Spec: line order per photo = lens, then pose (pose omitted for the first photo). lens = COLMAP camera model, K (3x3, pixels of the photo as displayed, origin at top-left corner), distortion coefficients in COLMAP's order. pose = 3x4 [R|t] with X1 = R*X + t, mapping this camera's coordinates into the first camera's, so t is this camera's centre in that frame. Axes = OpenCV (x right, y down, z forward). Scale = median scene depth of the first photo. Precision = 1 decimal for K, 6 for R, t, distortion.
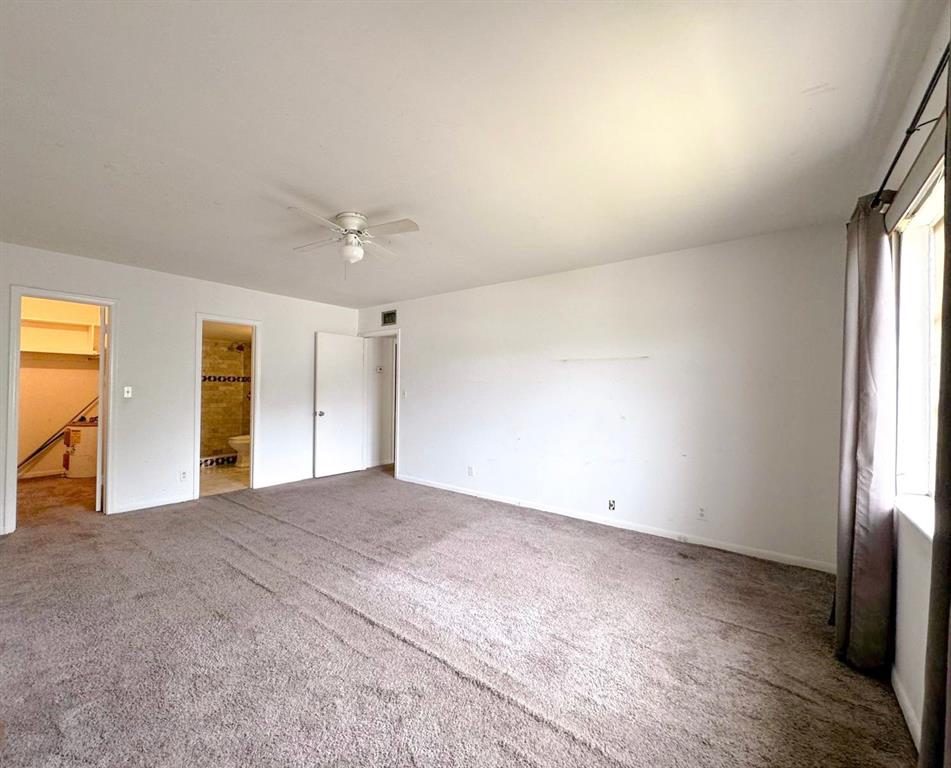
lens RADIAL K [[402.9, 0, 433.6], [0, 402.9, 389.9], [0, 0, 1]] dist [-0.002570, -0.000118]
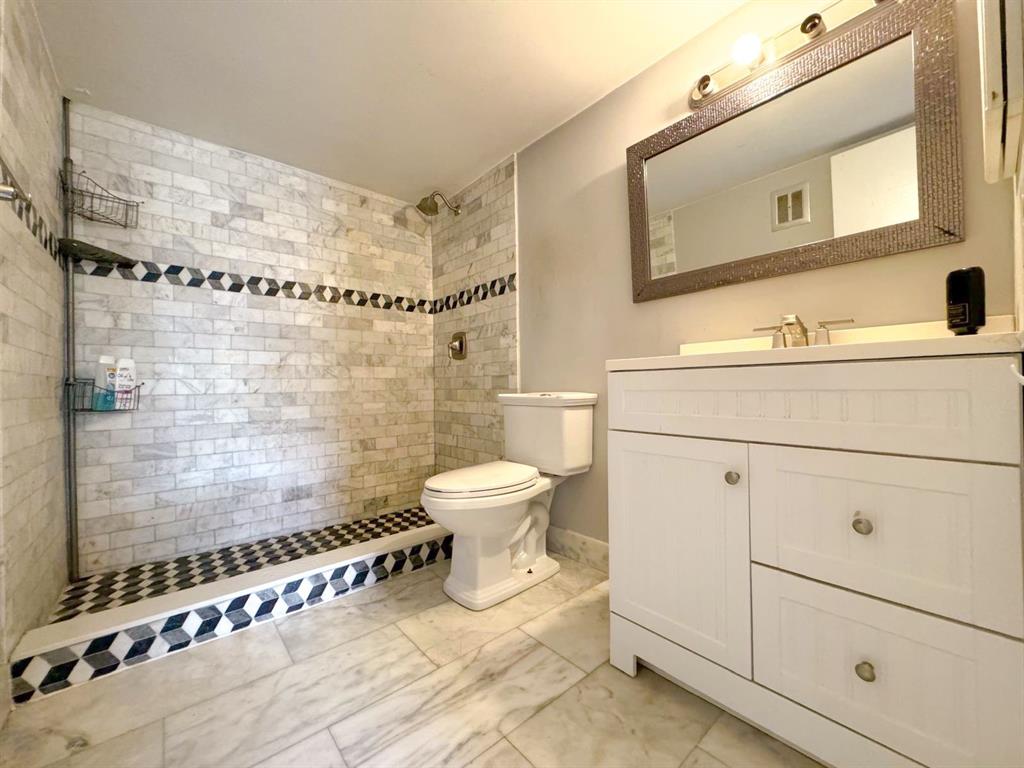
lens RADIAL K [[415.6, 0, 515.4], [0, 415.6, 384.7], [0, 0, 1]] dist [0.001906, 0.000184]
pose [[0.988713, -0.030724, -0.146637, -0.357095], [0.030307, 0.999528, -0.005080, 0.054160], [0.146724, 0.000578, 0.989177, 0.653575]]
